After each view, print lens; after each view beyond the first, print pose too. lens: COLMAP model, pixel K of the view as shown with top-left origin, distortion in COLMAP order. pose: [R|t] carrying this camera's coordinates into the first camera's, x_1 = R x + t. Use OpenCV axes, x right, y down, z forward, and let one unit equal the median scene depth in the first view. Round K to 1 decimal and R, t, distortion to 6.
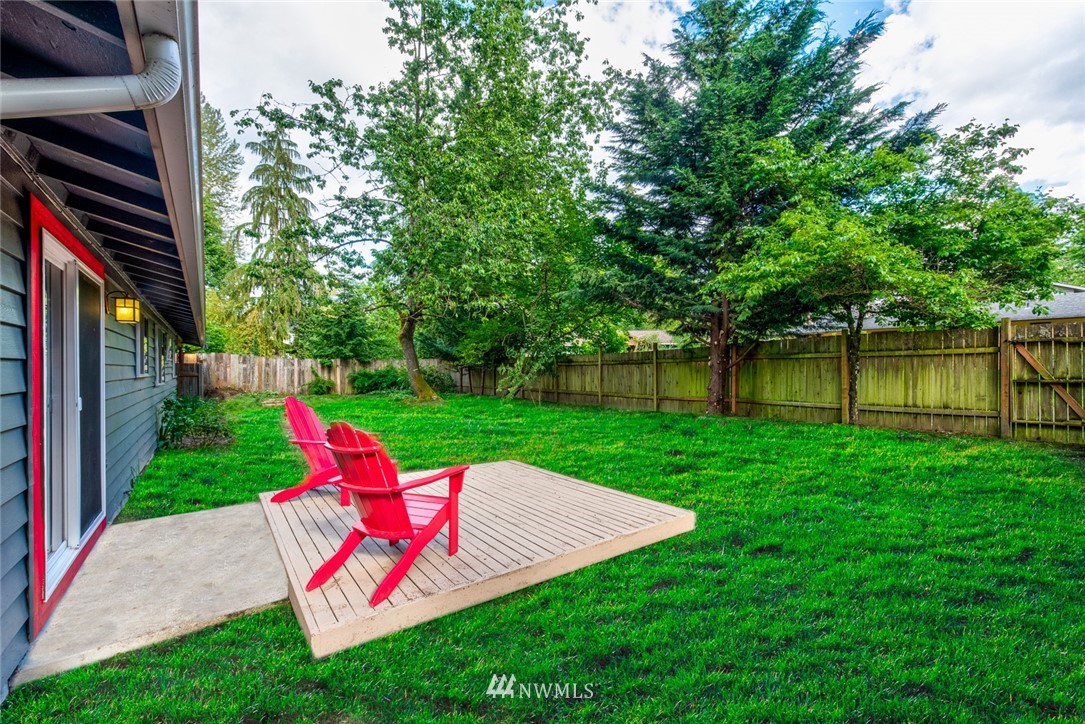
lens RADIAL K [[450.2, 0, 543.3], [0, 450.2, 365.7], [0, 0, 1]] dist [0.000960, 0.000089]
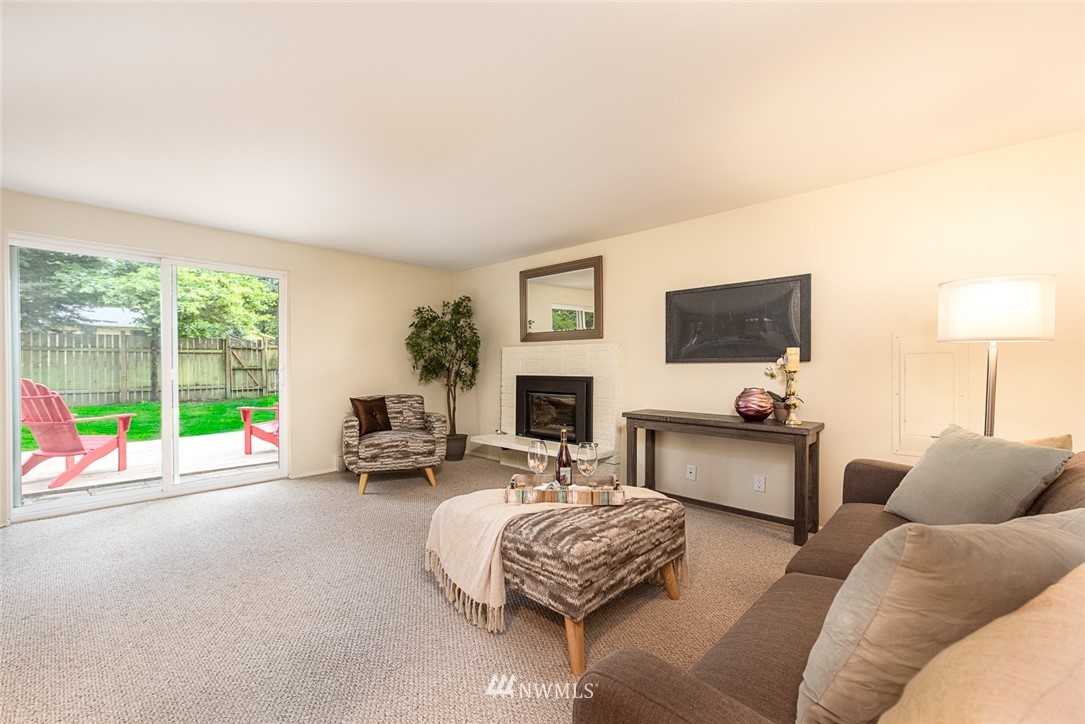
lens RADIAL K [[450.2, 0, 545.5], [0, 450.2, 367.0], [0, 0, 1]] dist [0.000960, 0.000089]
pose [[0.153510, 0.002365, 0.988144, -0.632731], [-0.005524, 0.999984, -0.001535, 0.024810], [-0.988132, -0.005223, 0.153521, -0.603223]]
